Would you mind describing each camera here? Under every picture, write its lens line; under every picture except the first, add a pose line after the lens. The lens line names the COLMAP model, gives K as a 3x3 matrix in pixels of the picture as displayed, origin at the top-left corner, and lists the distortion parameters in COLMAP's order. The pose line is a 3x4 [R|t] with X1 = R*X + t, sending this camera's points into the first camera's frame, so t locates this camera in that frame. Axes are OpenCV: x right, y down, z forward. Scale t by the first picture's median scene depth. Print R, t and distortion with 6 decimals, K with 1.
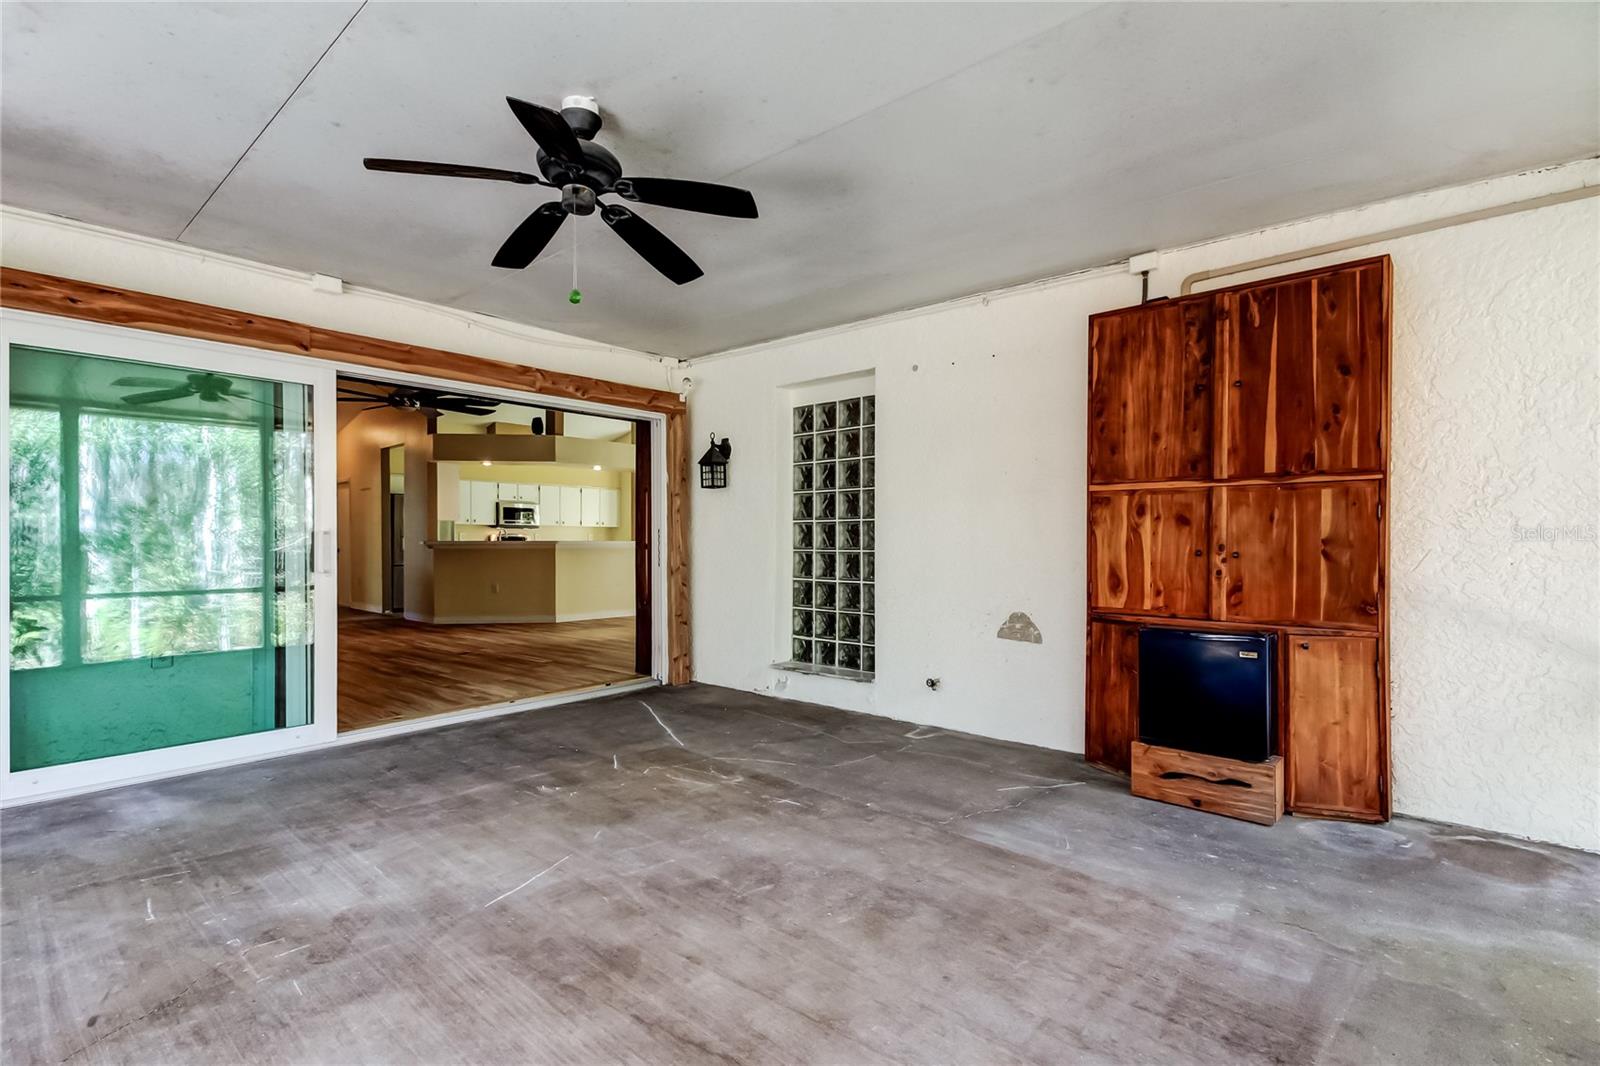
lens RADIAL K [[751.1, 0, 814.4], [0, 751.1, 544.9], [0, 0, 1]] dist [0.018133, 0.000209]
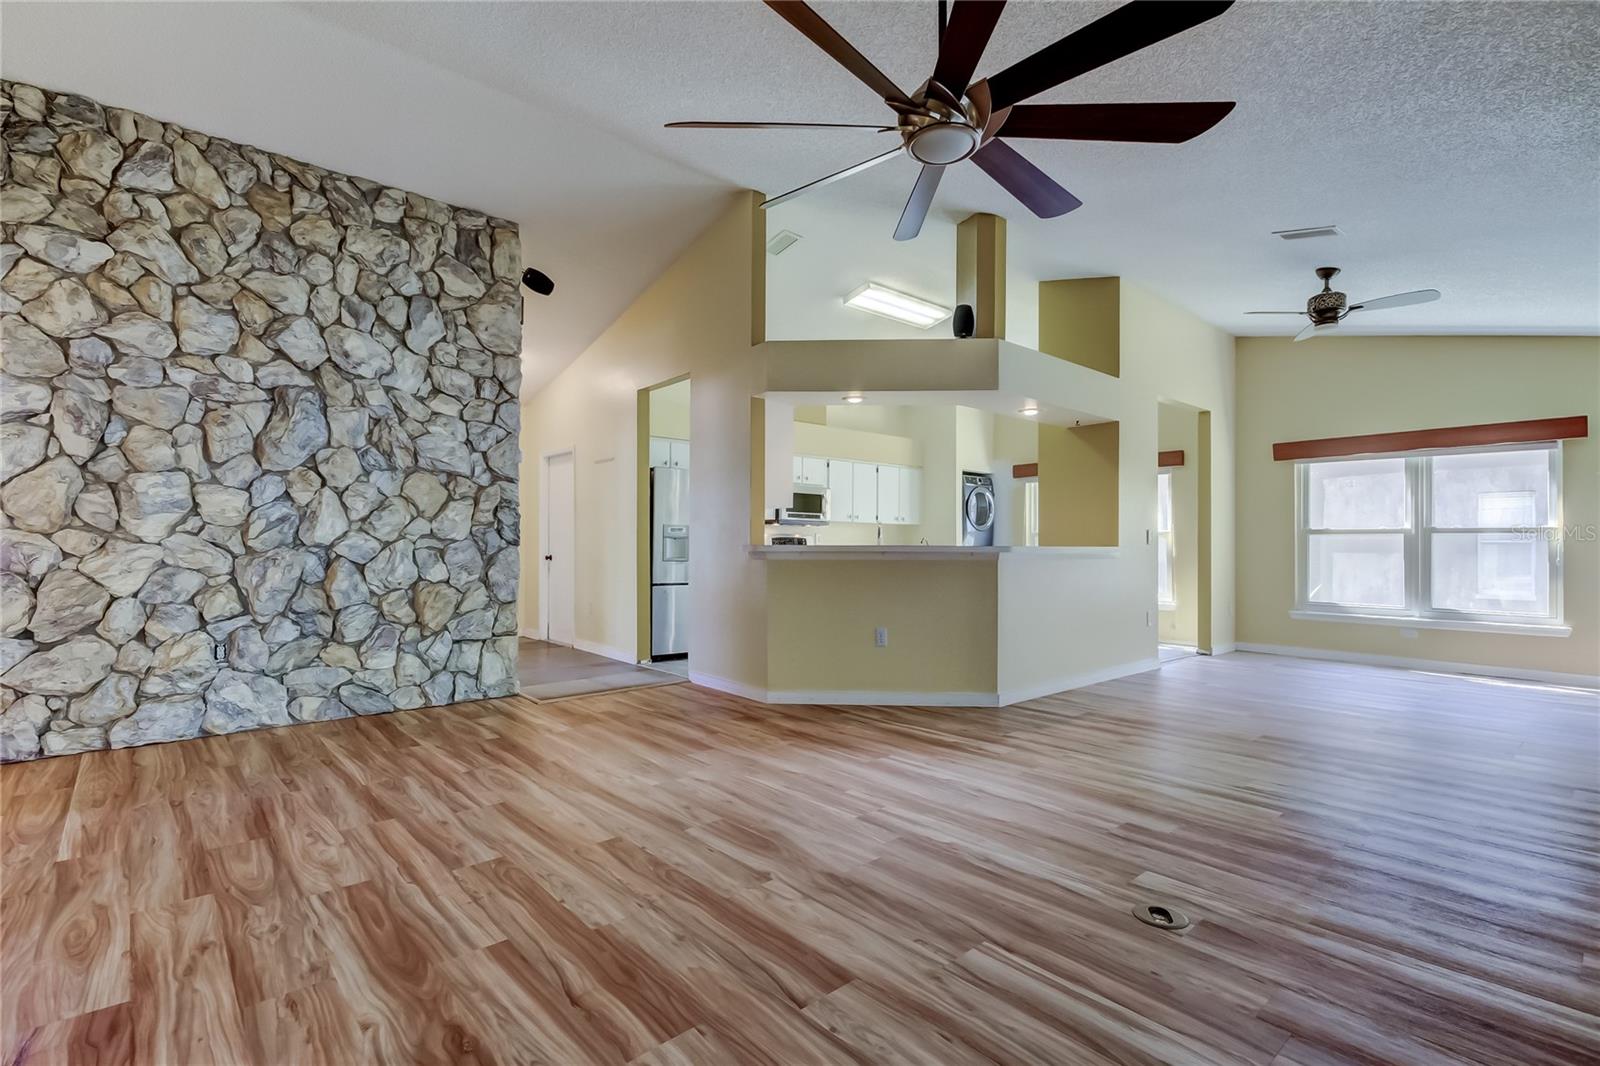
lens RADIAL K [[739.9, 0, 806.7], [0, 739.9, 540.1], [0, 0, 1]] dist [0.038962, -0.017119]
pose [[0.989648, 0.003448, -0.143475, -1.112968], [-0.005010, 0.999932, -0.010525, -0.010017], [0.143429, 0.011135, 0.989598, 1.367901]]
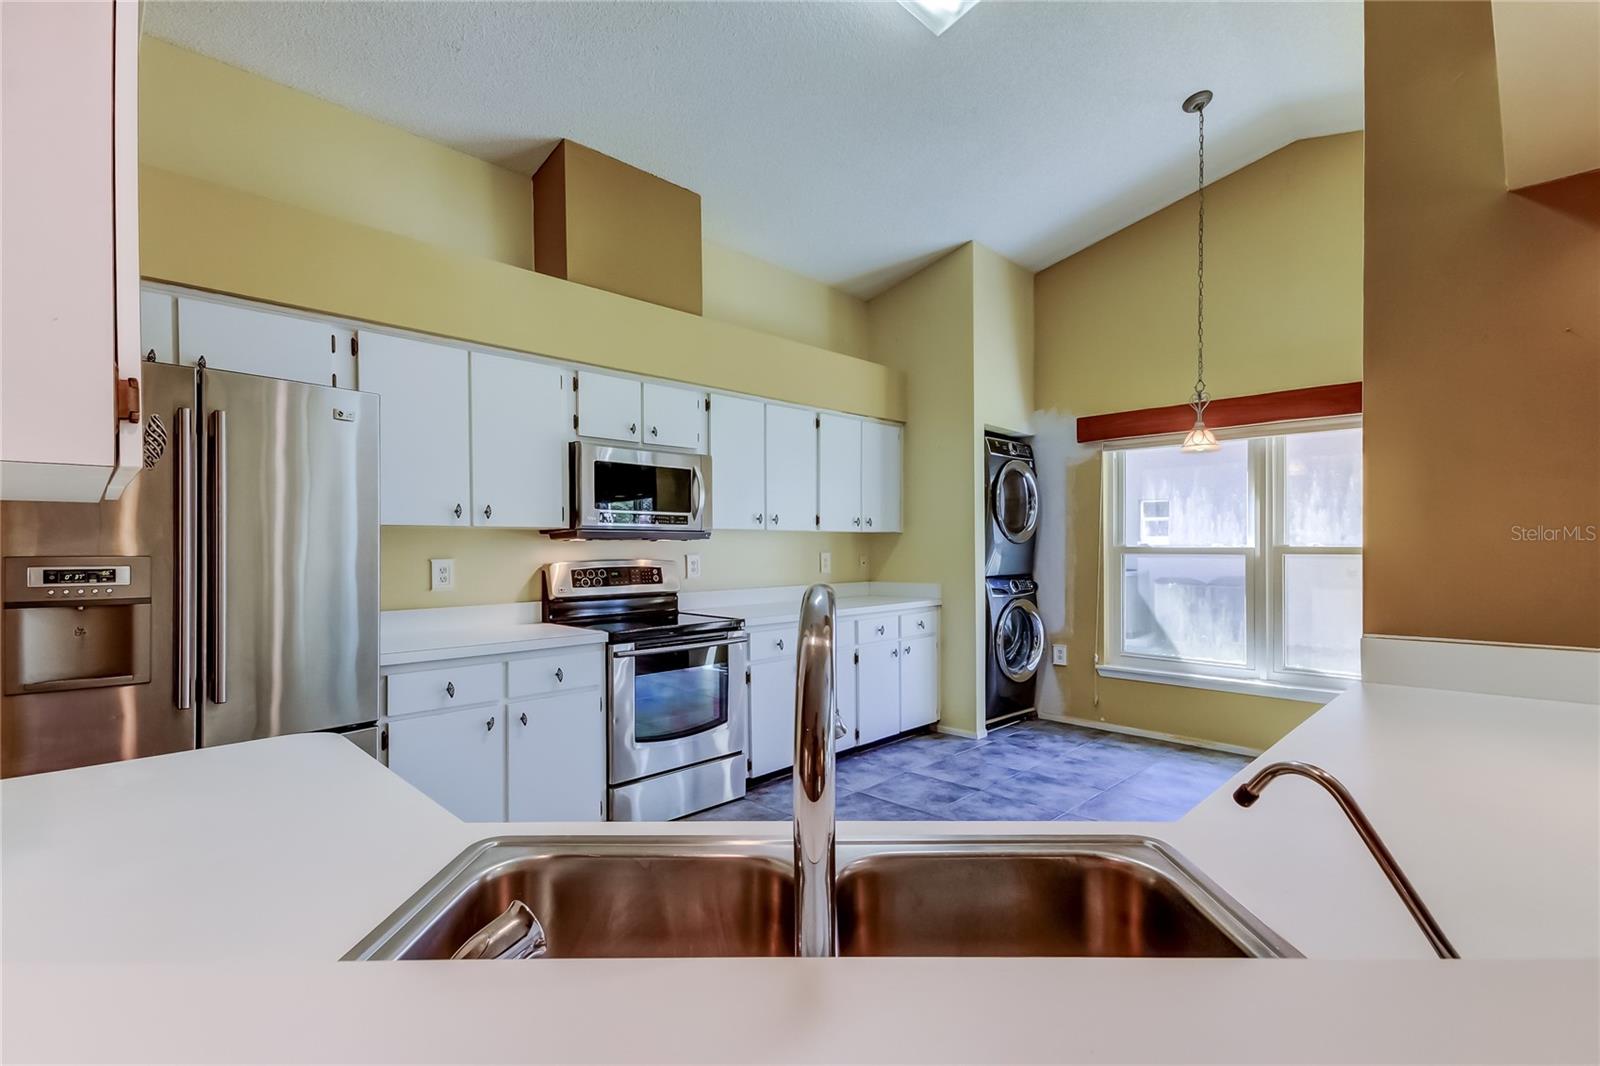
lens RADIAL K [[751.1, 0, 814.4], [0, 751.1, 544.9], [0, 0, 1]] dist [0.018133, 0.000209]
pose [[0.997514, -0.005190, -0.070284, -1.170165], [0.005064, 0.999985, -0.001979, -0.073923], [0.070293, 0.001618, 0.997525, 2.733644]]
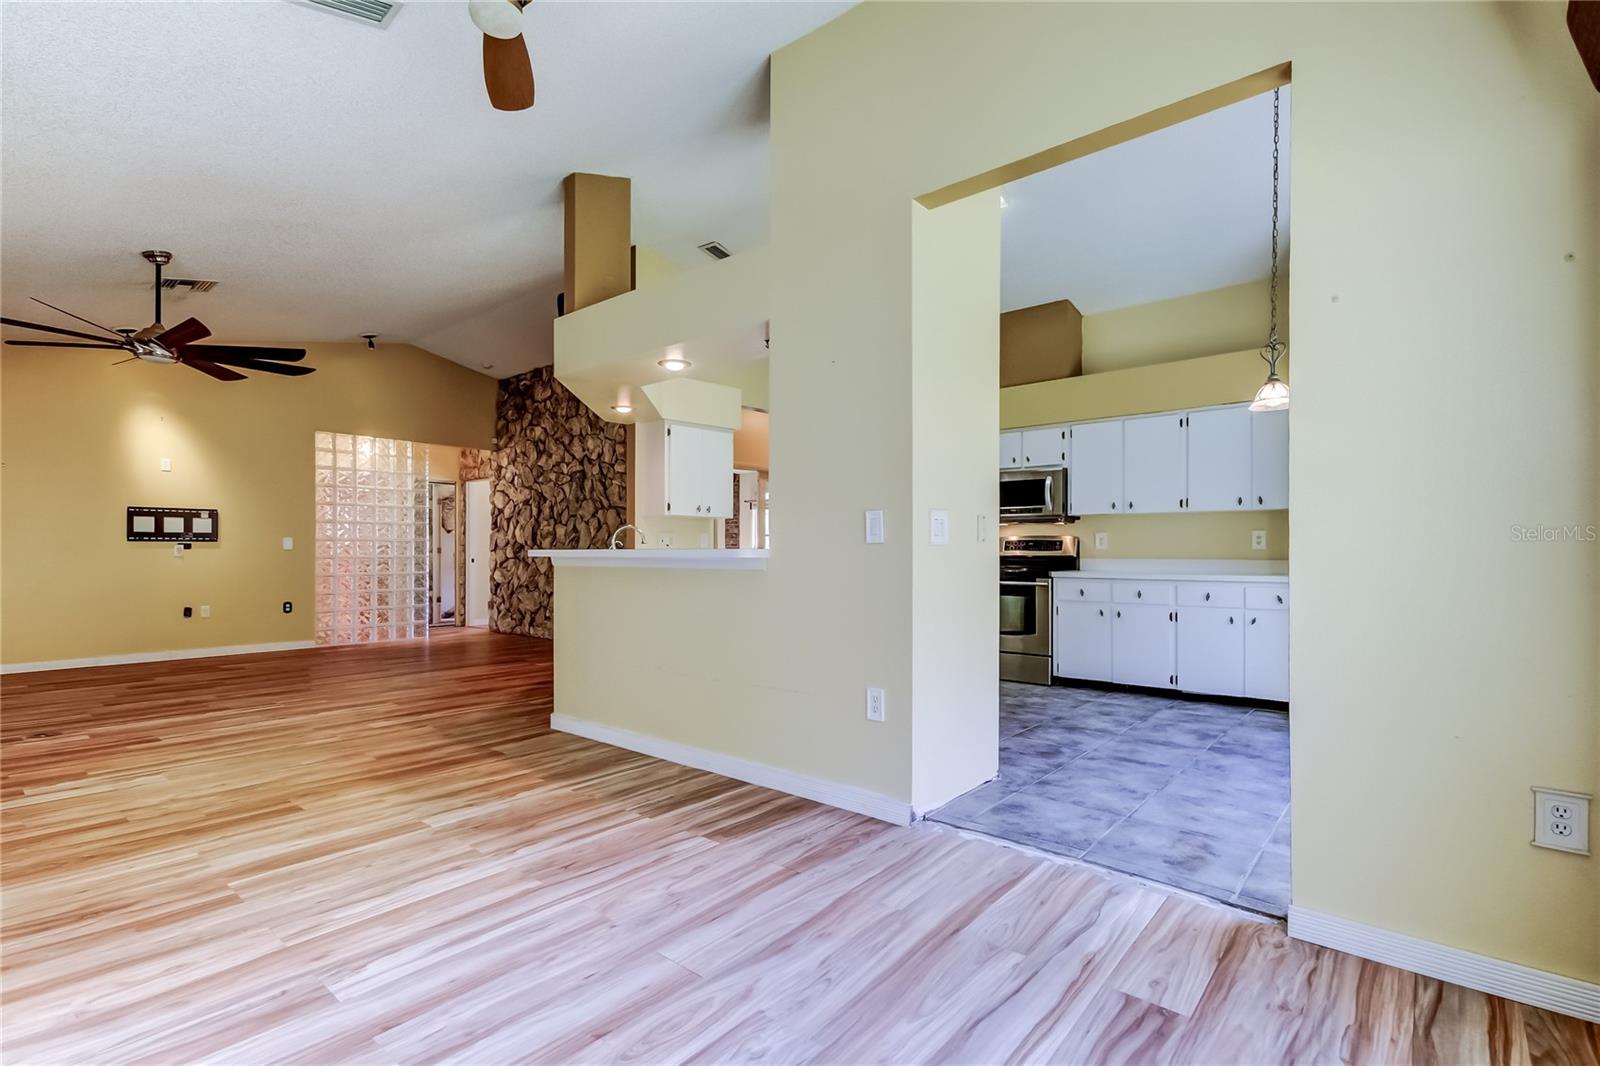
lens RADIAL K [[751.1, 0, 814.4], [0, 751.1, 544.9], [0, 0, 1]] dist [0.018133, 0.000209]
pose [[-0.002806, -0.009115, -0.999955, 0.338449], [-0.004105, 0.999950, -0.009103, -0.013128], [0.999988, 0.004079, -0.002843, 3.274246]]
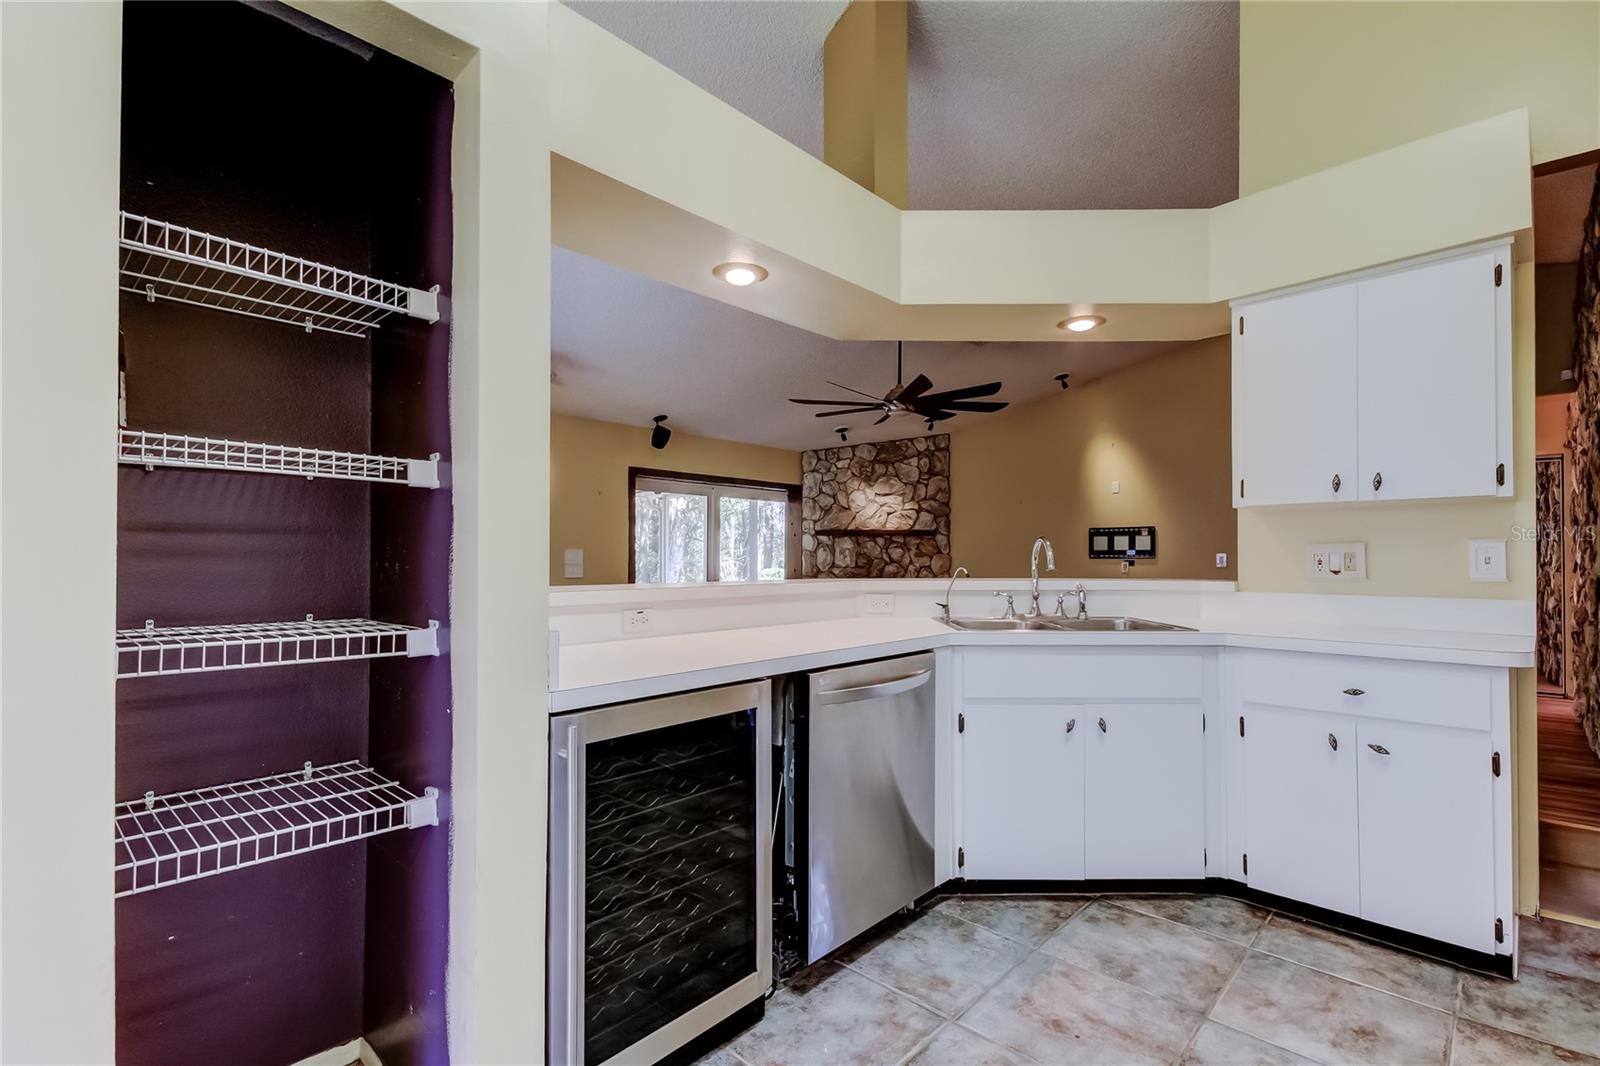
lens RADIAL K [[739.2, 0, 817.0], [0, 739.2, 548.4], [0, 0, 1]] dist [0.040500, -0.015169]
pose [[-0.998752, 0.000322, 0.049937, -0.974330], [-0.000047, 0.999973, -0.007391, -0.048464], [-0.049938, -0.007384, -0.998725, 3.738219]]
